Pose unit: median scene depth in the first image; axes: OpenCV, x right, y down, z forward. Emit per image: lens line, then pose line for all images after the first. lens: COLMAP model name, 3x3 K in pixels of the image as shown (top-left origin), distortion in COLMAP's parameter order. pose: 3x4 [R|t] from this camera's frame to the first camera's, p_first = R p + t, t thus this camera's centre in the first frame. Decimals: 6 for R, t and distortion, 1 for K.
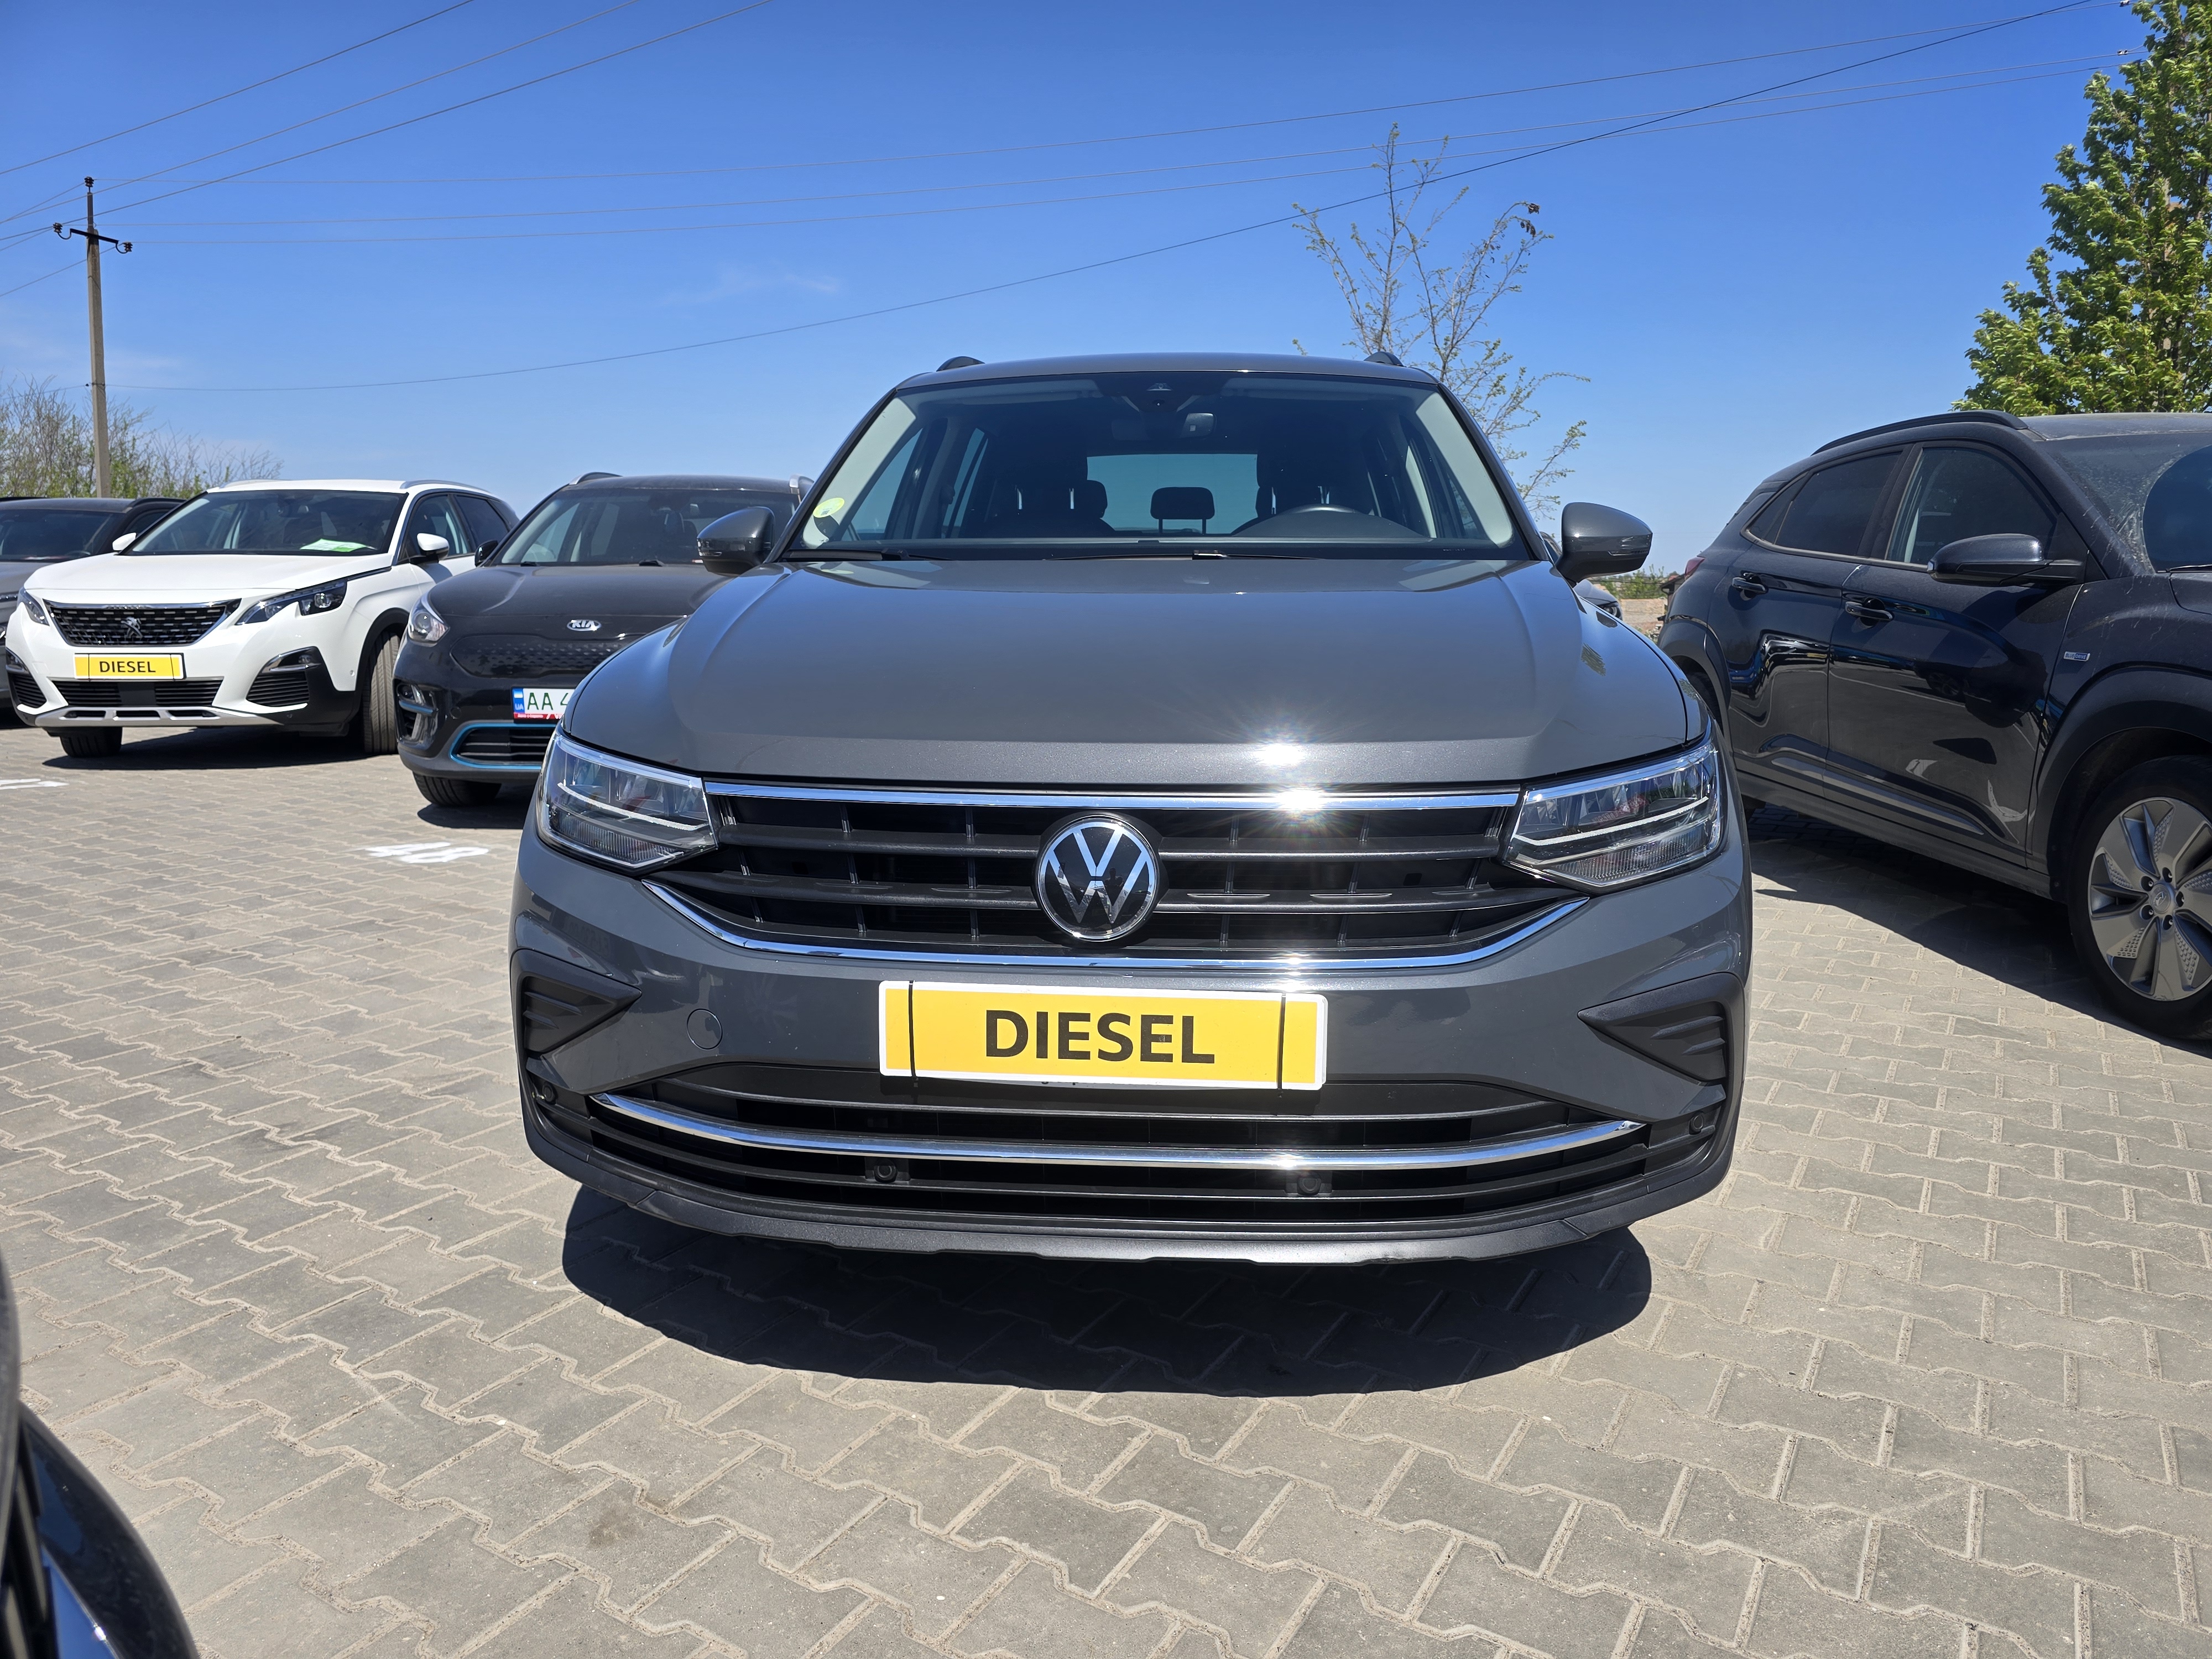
lens RADIAL K [[1524.3, 0, 1121.3], [0, 1524.3, 817.3], [0, 0, 1]] dist [0.078896, -0.075609]
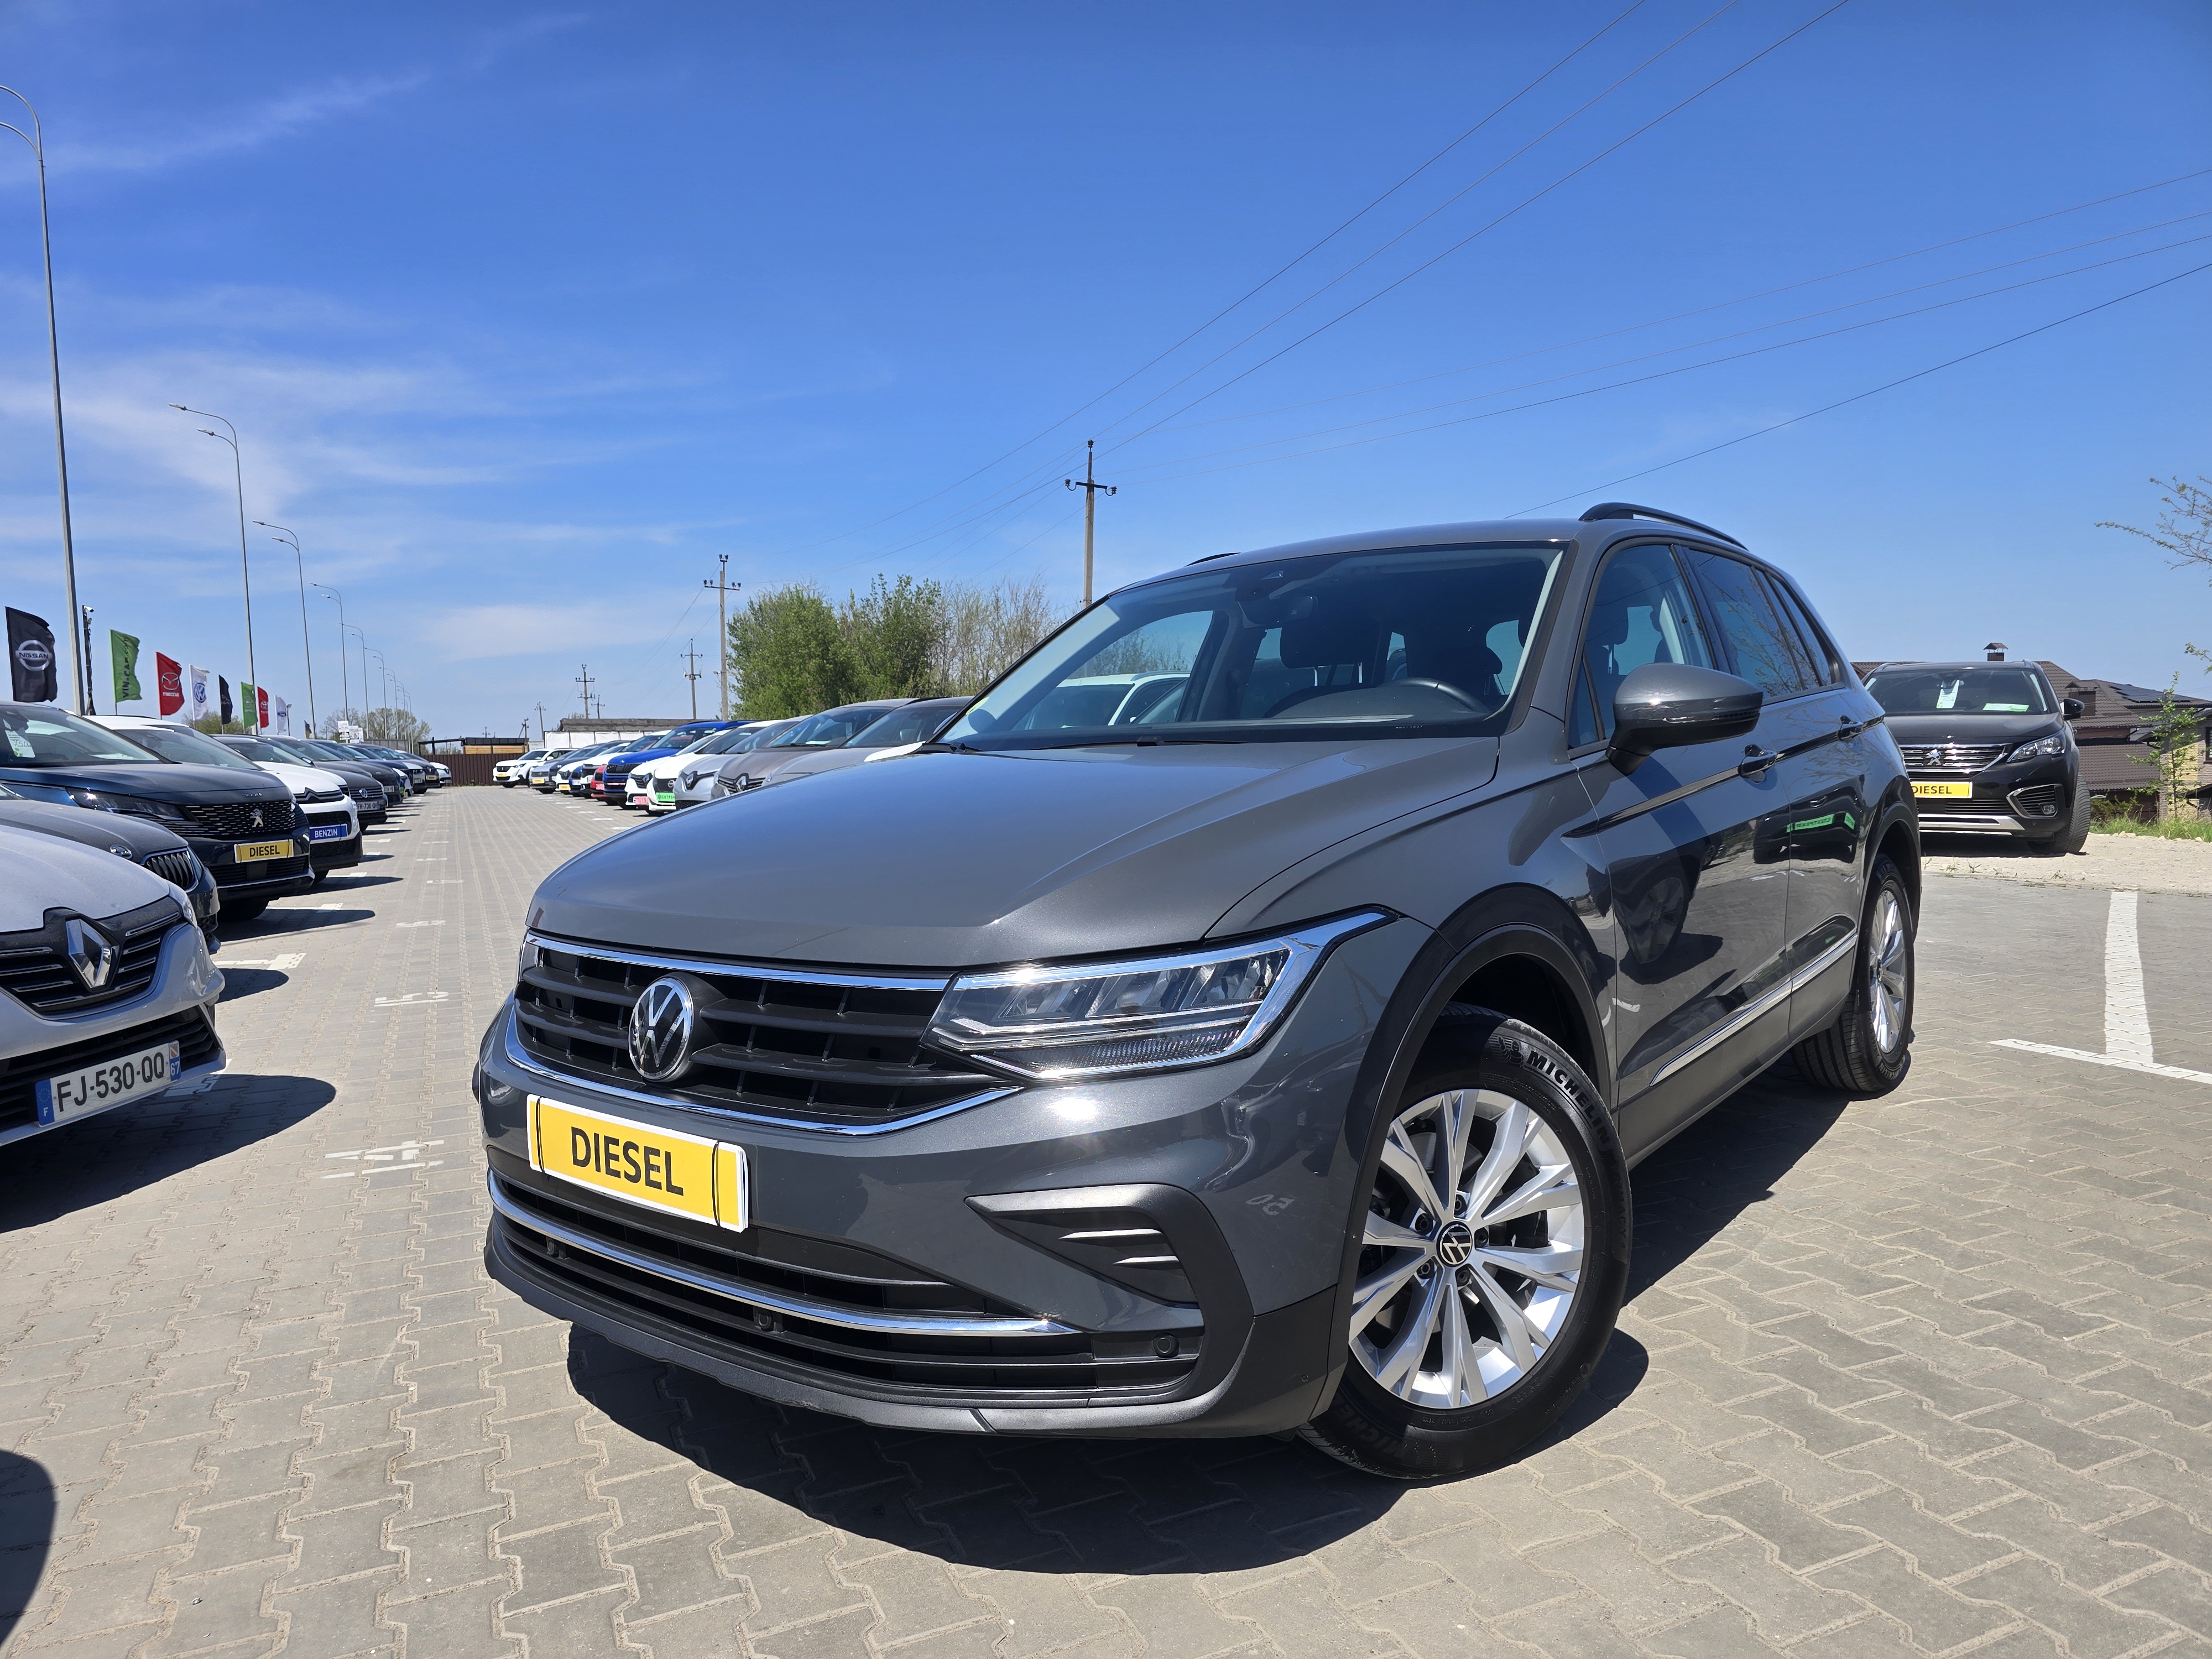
lens RADIAL K [[1524.3, 0, 1121.3], [0, 1524.3, 817.3], [0, 0, 1]] dist [0.078896, -0.075609]
pose [[0.808475, 0.003720, -0.588519, 1.024372], [-0.059706, 0.995339, -0.075729, -0.058646], [0.585494, 0.096363, 0.804929, 0.217347]]
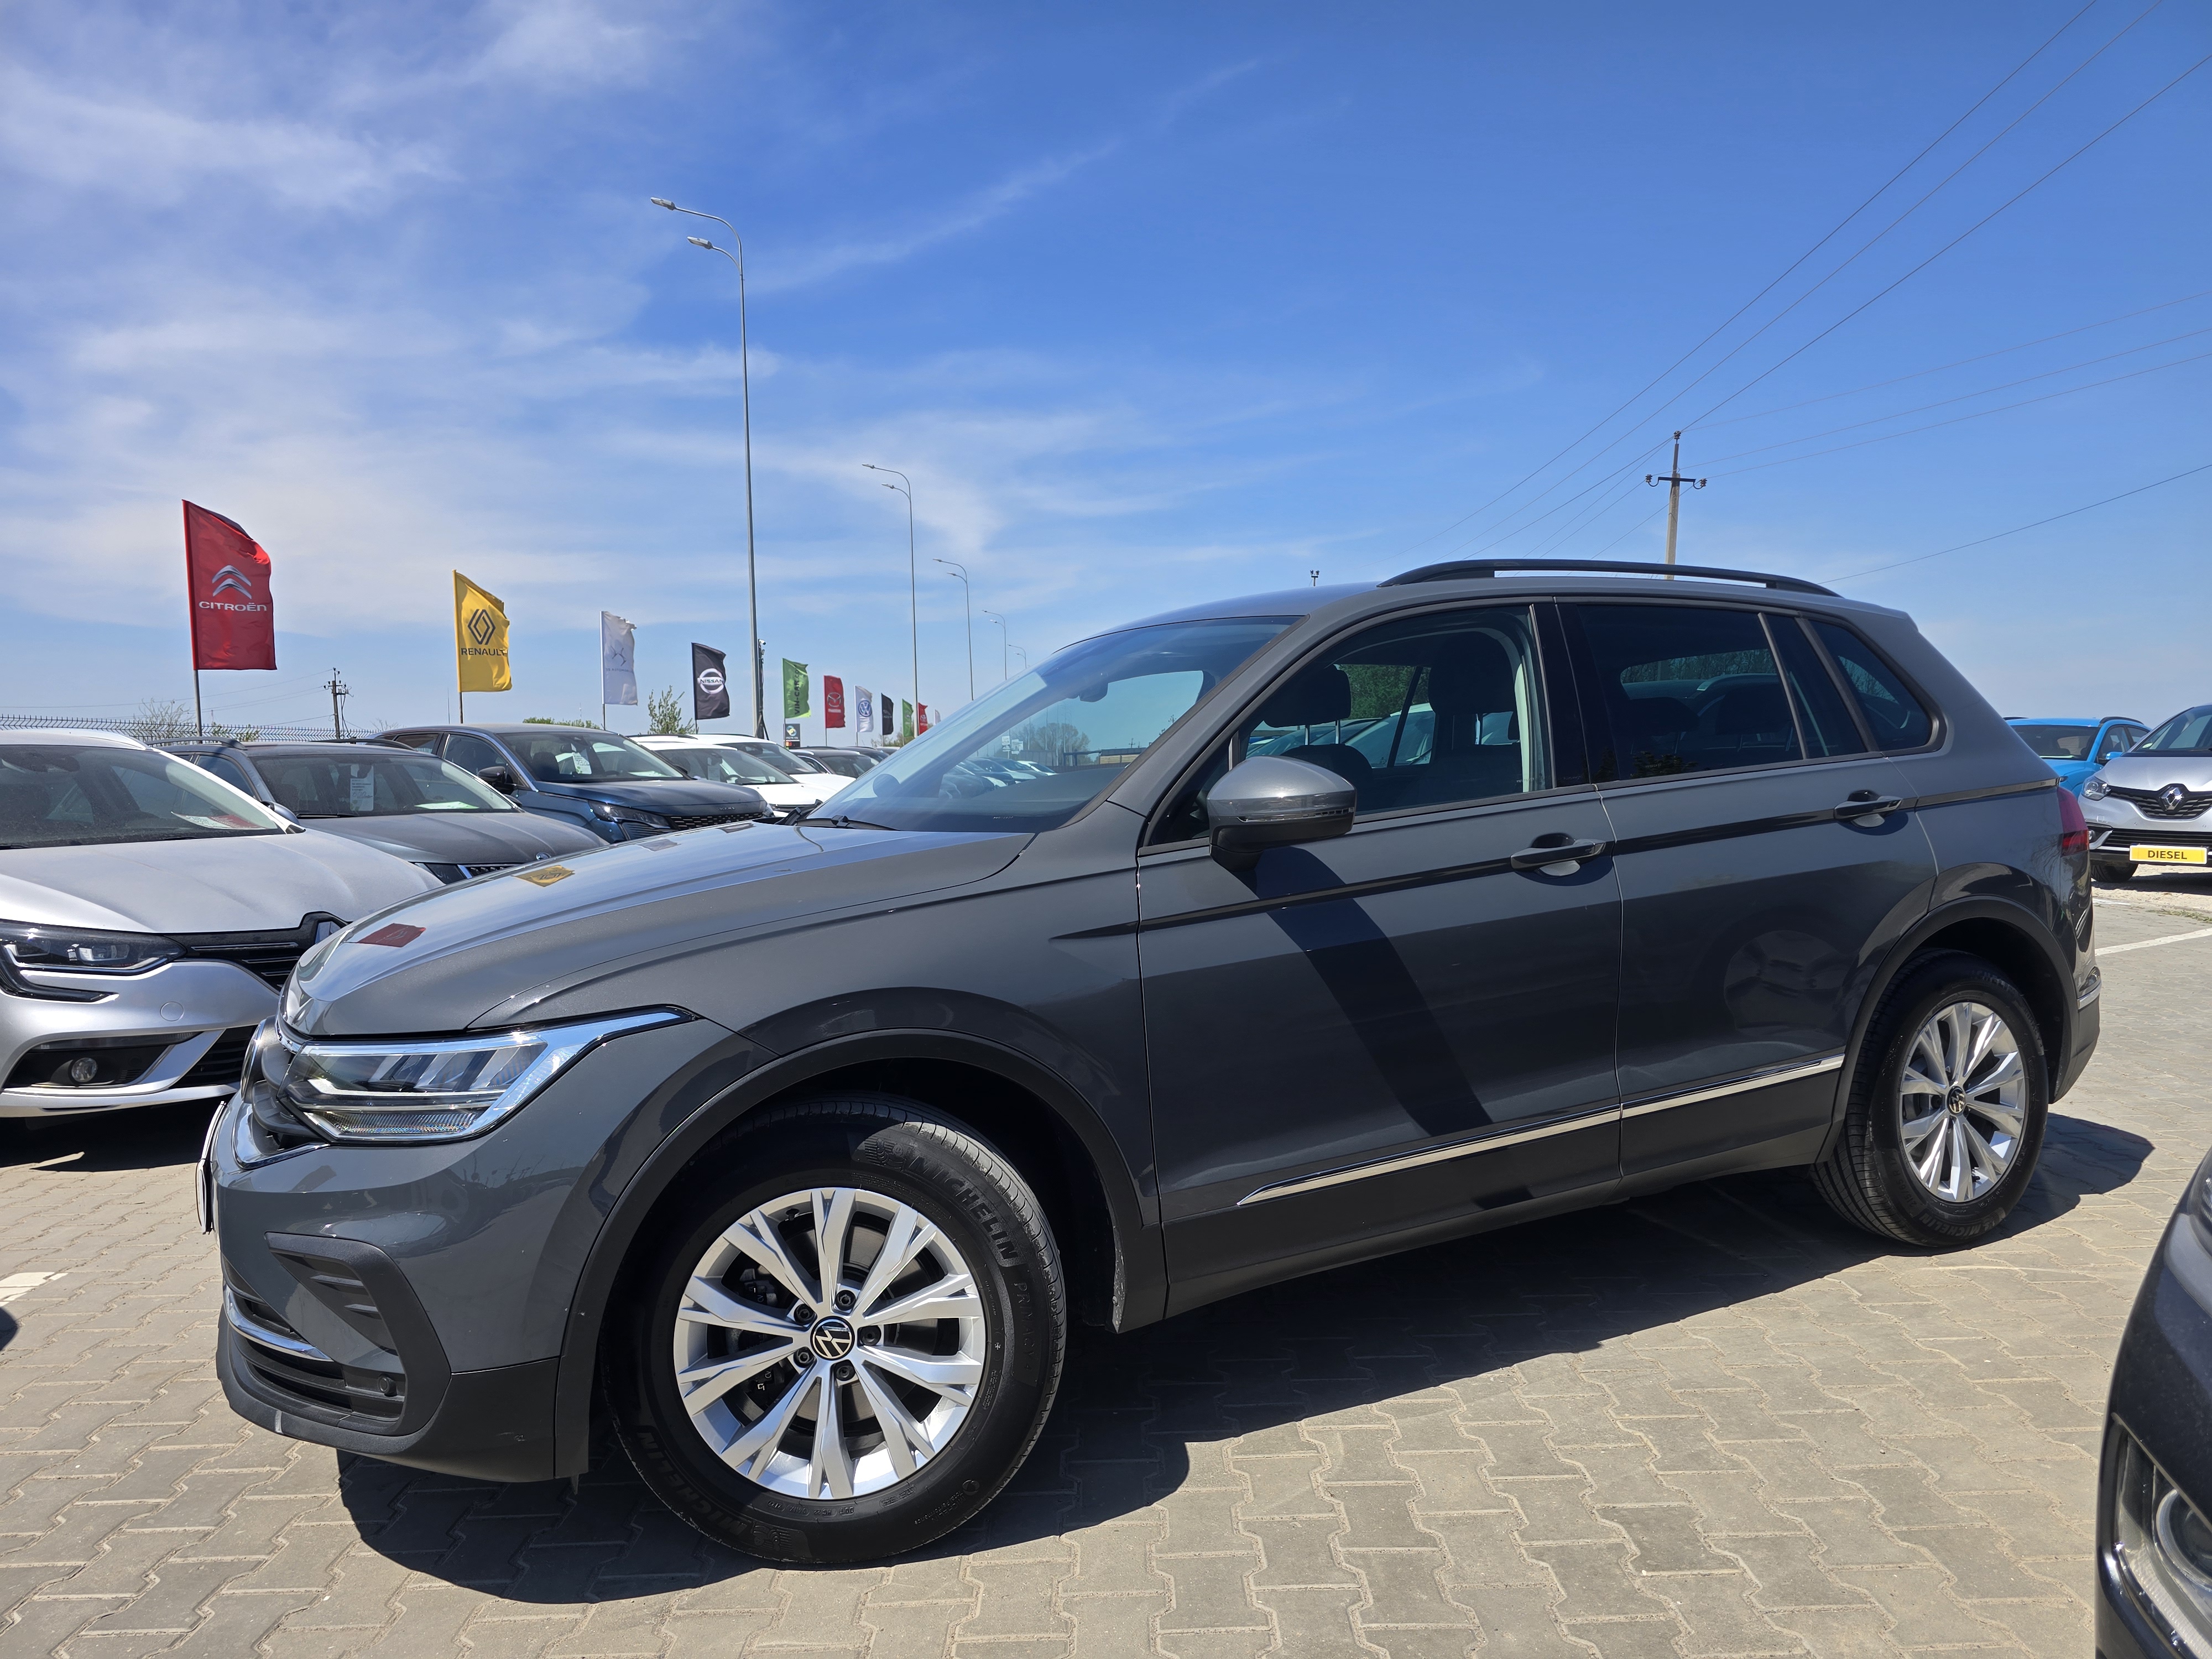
lens RADIAL K [[1524.3, 0, 1121.3], [0, 1524.3, 817.3], [0, 0, 1]] dist [0.078896, -0.075609]
pose [[0.499371, 0.021239, -0.866128, 1.531254], [-0.114109, 0.992603, -0.041449, -0.180779], [0.858841, 0.119532, 0.498101, 0.733493]]
